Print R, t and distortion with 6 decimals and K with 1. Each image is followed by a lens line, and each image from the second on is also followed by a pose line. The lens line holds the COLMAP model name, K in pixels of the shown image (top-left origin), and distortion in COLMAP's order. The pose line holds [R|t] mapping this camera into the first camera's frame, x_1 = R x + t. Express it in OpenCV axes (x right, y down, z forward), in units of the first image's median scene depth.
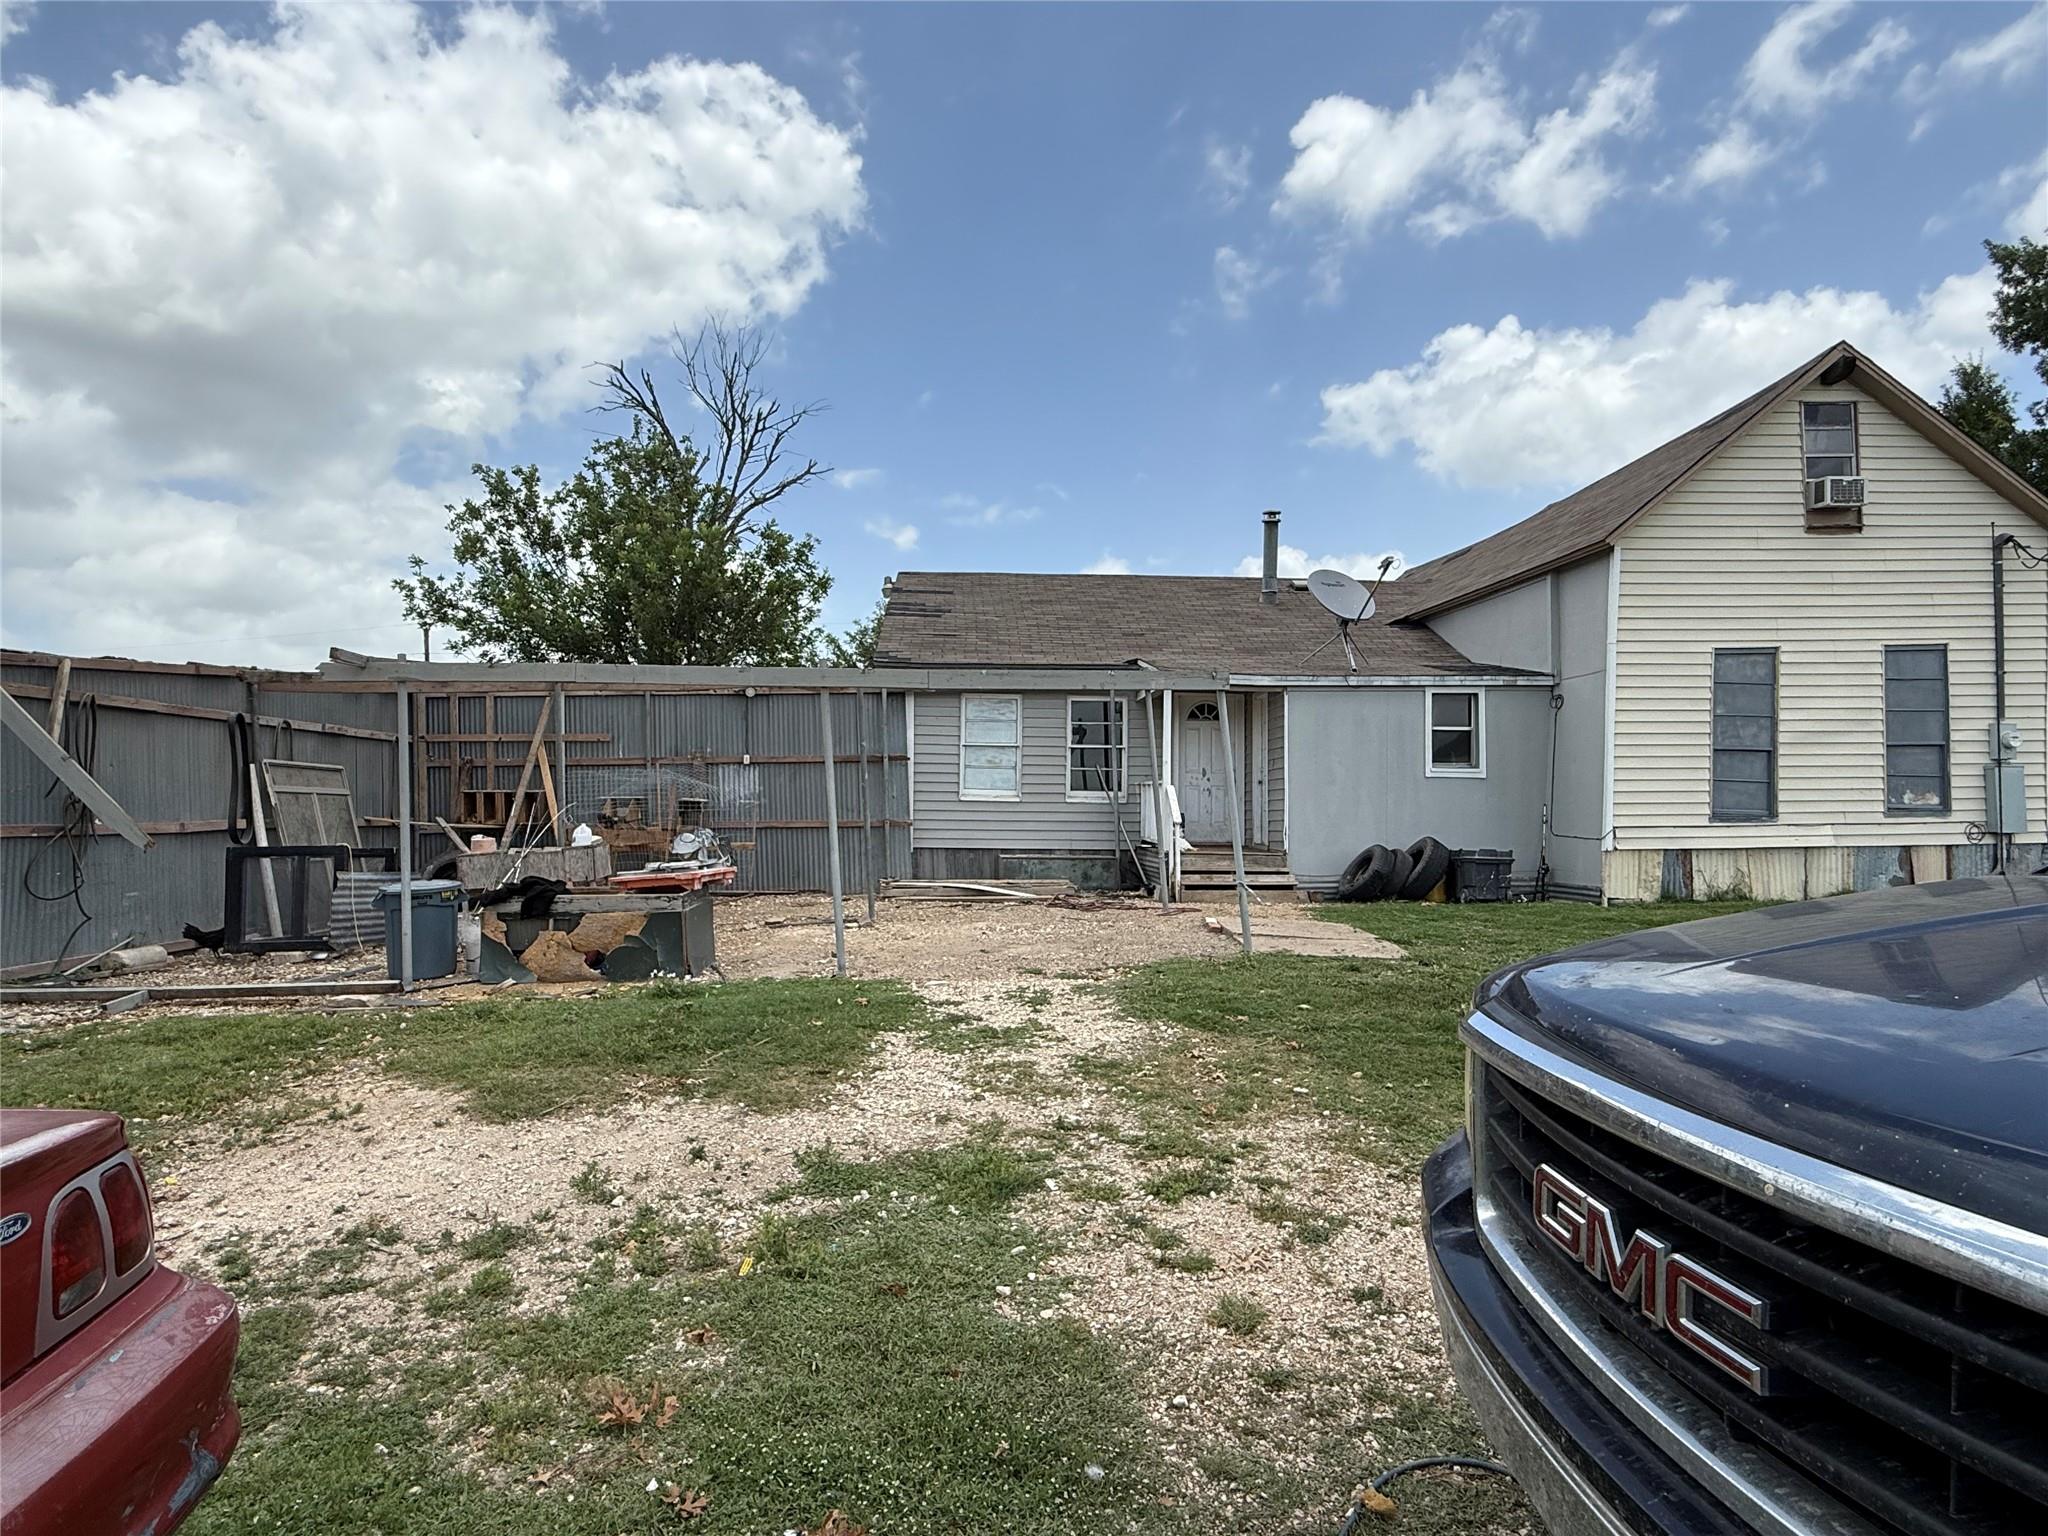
lens RADIAL K [[1051.3, 0, 1011.2], [0, 1051.3, 770.0], [0, 0, 1]] dist [0.001156, -0.000168]
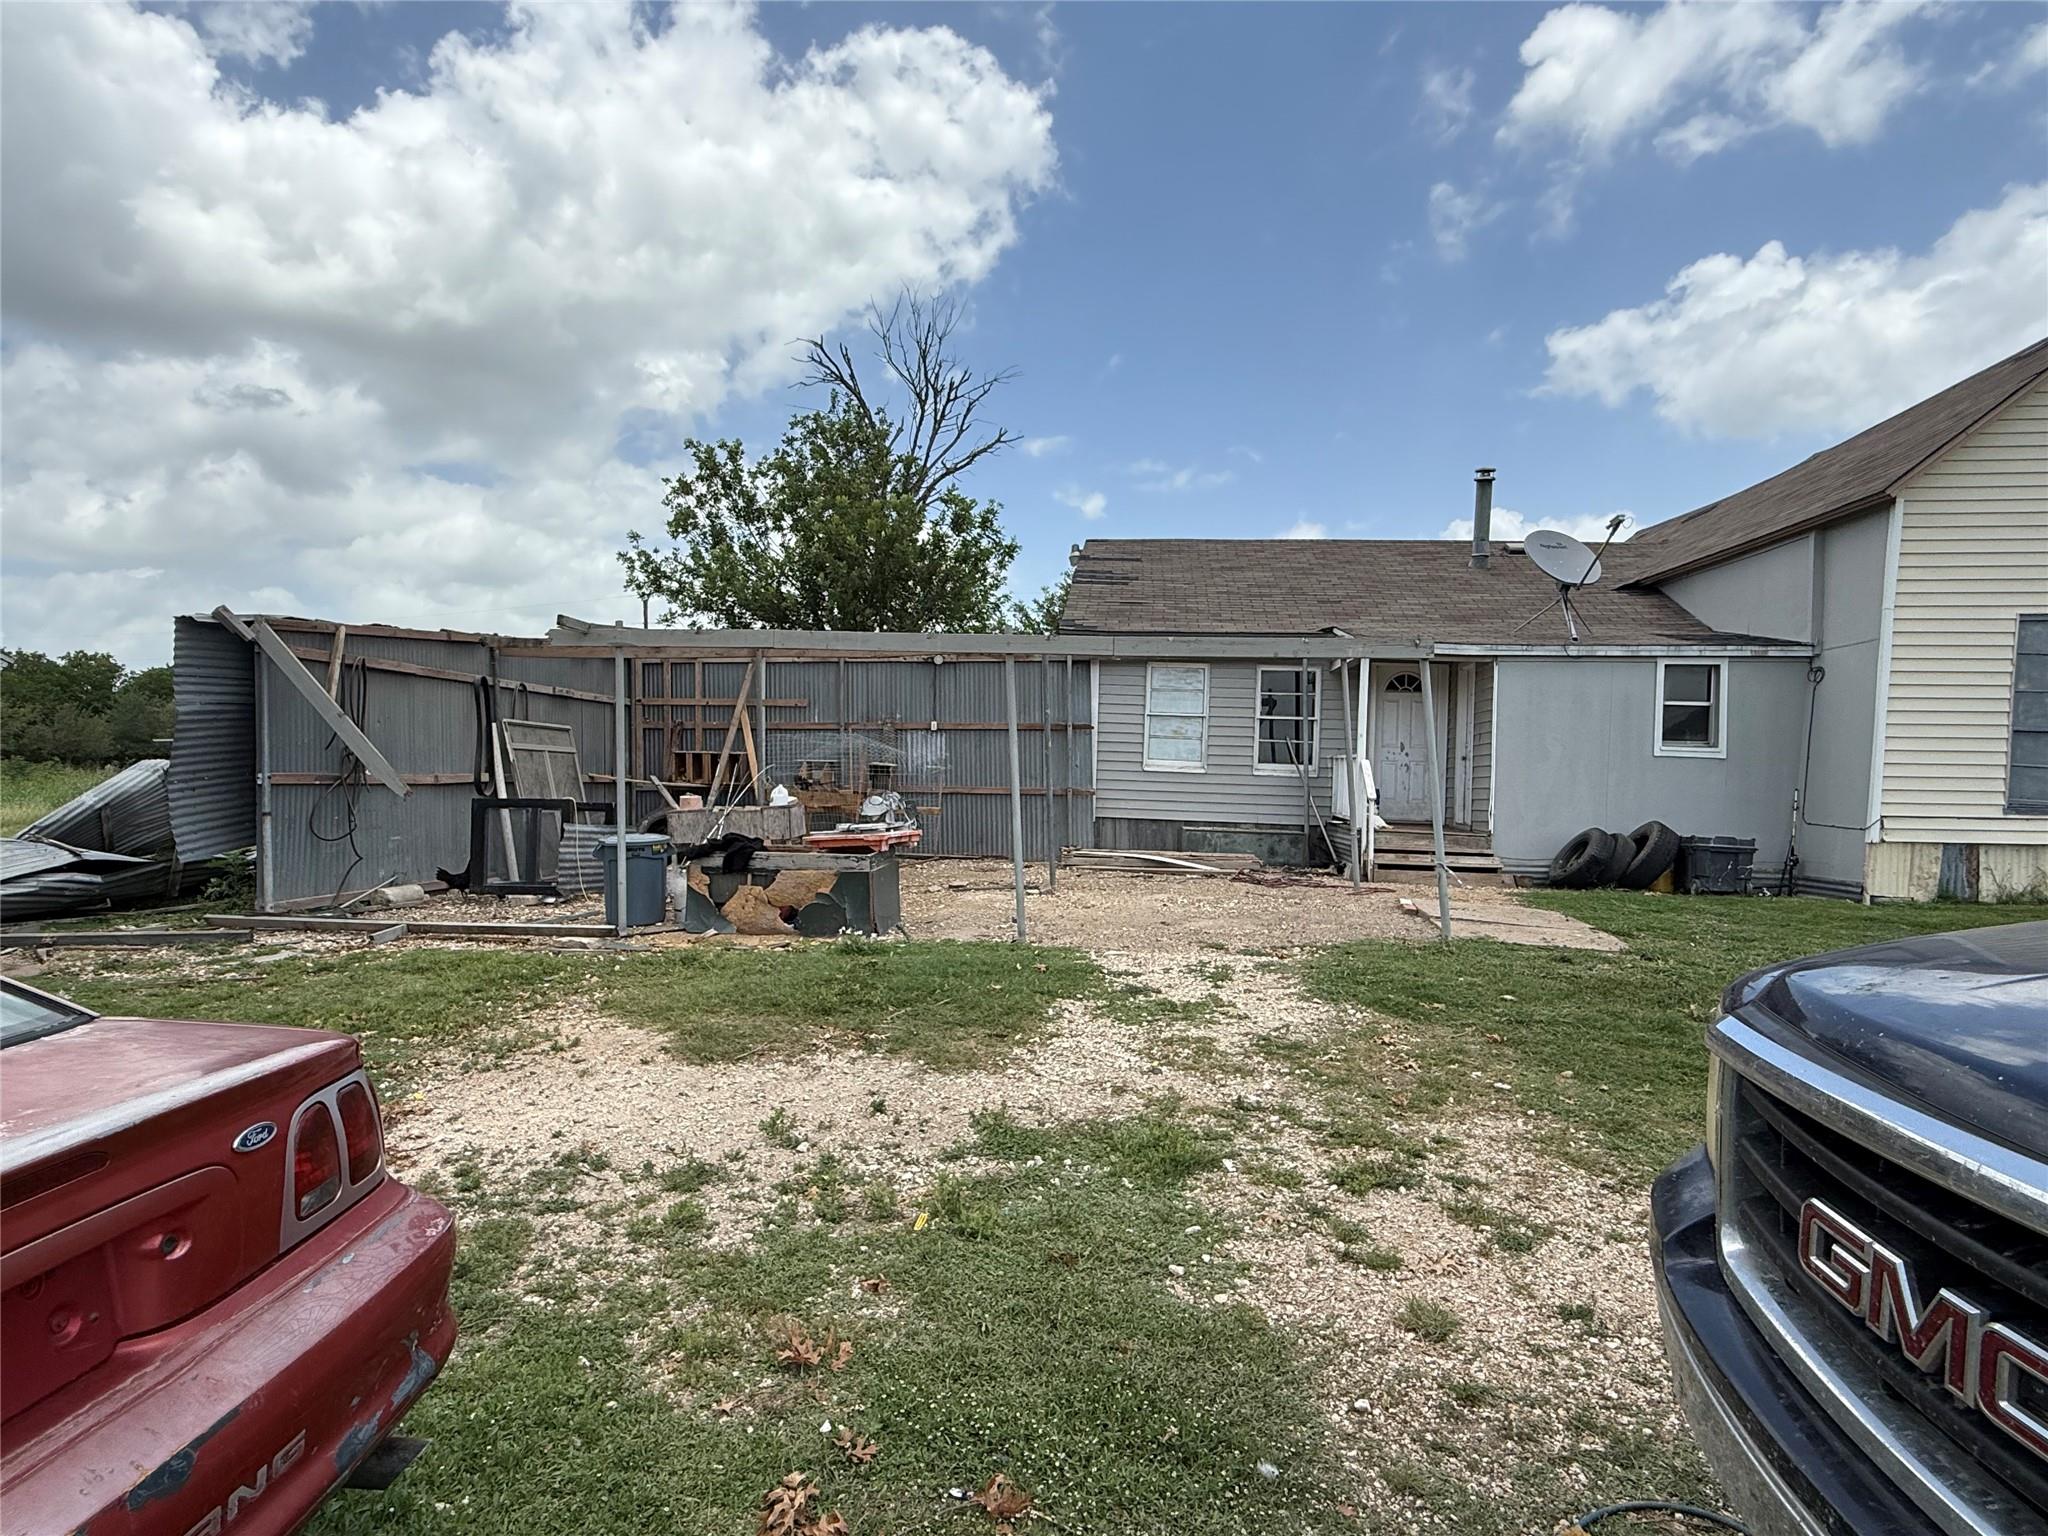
lens RADIAL K [[1051.9, 0, 1024.7], [0, 1051.9, 773.1], [0, 0, 1]] dist [-0.000301, -0.000286]
pose [[0.986737, 0.022009, -0.160825, 0.000173], [-0.016998, 0.999328, 0.032465, 0.002070], [0.161432, -0.029301, 0.986449, 0.011382]]
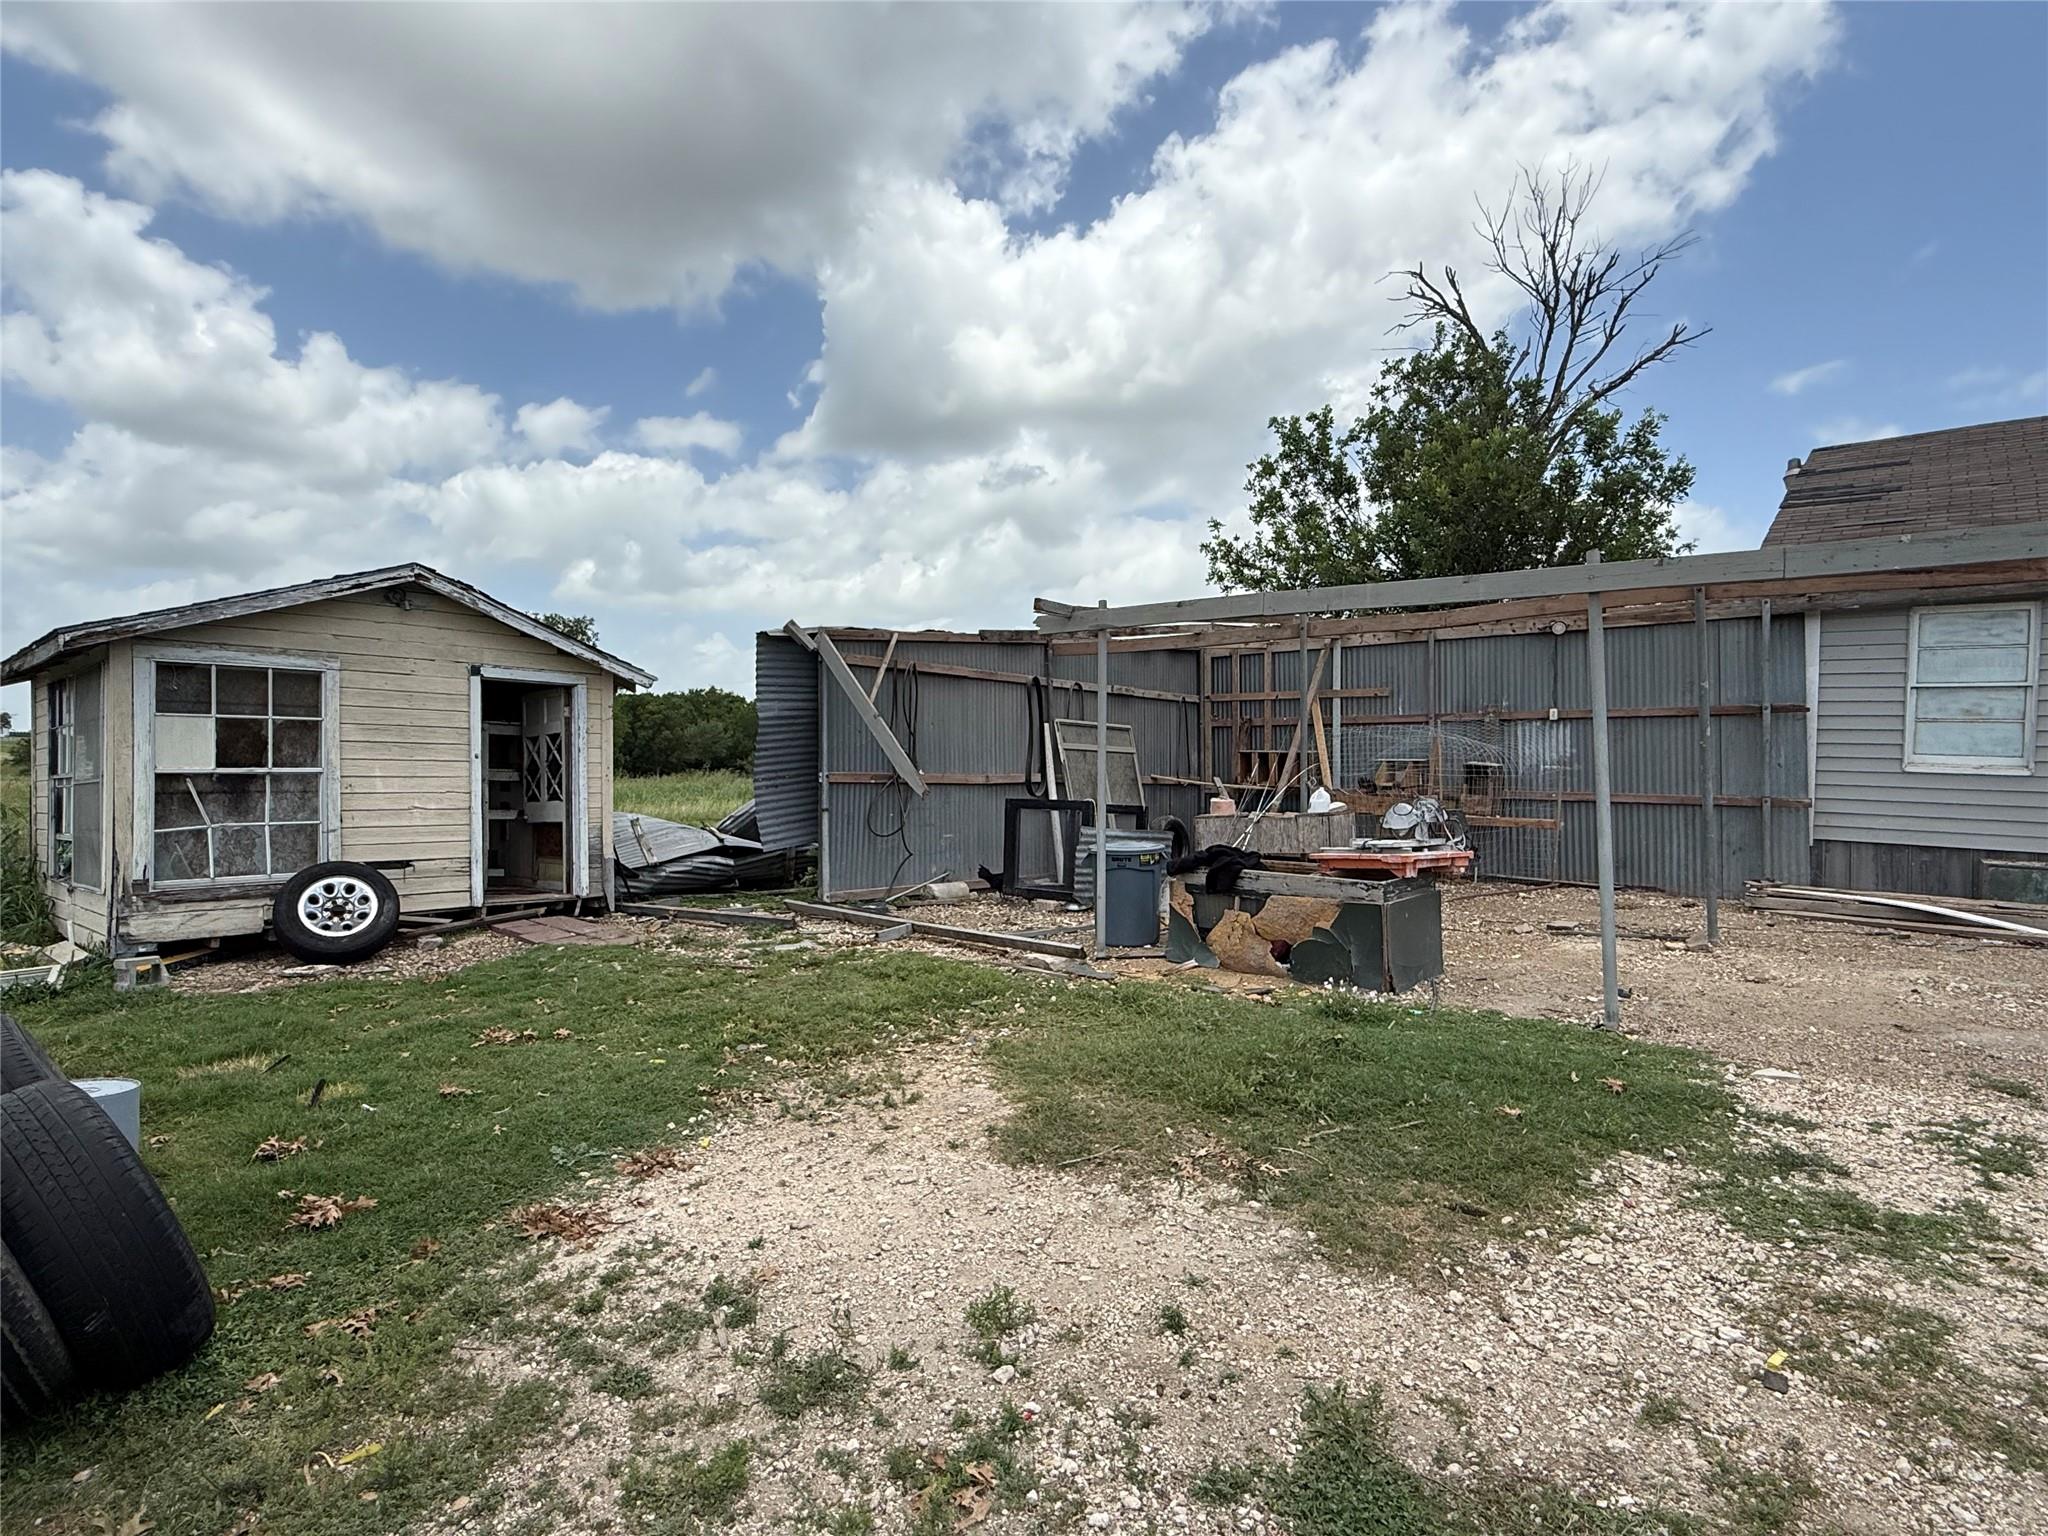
lens RADIAL K [[1051.9, 0, 1024.7], [0, 1051.9, 773.1], [0, 0, 1]] dist [-0.000301, -0.000286]
pose [[0.713595, 0.022302, -0.700203, 0.034965], [0.001761, 0.999433, 0.033627, 0.012322], [0.700556, -0.025229, 0.713151, 0.271822]]
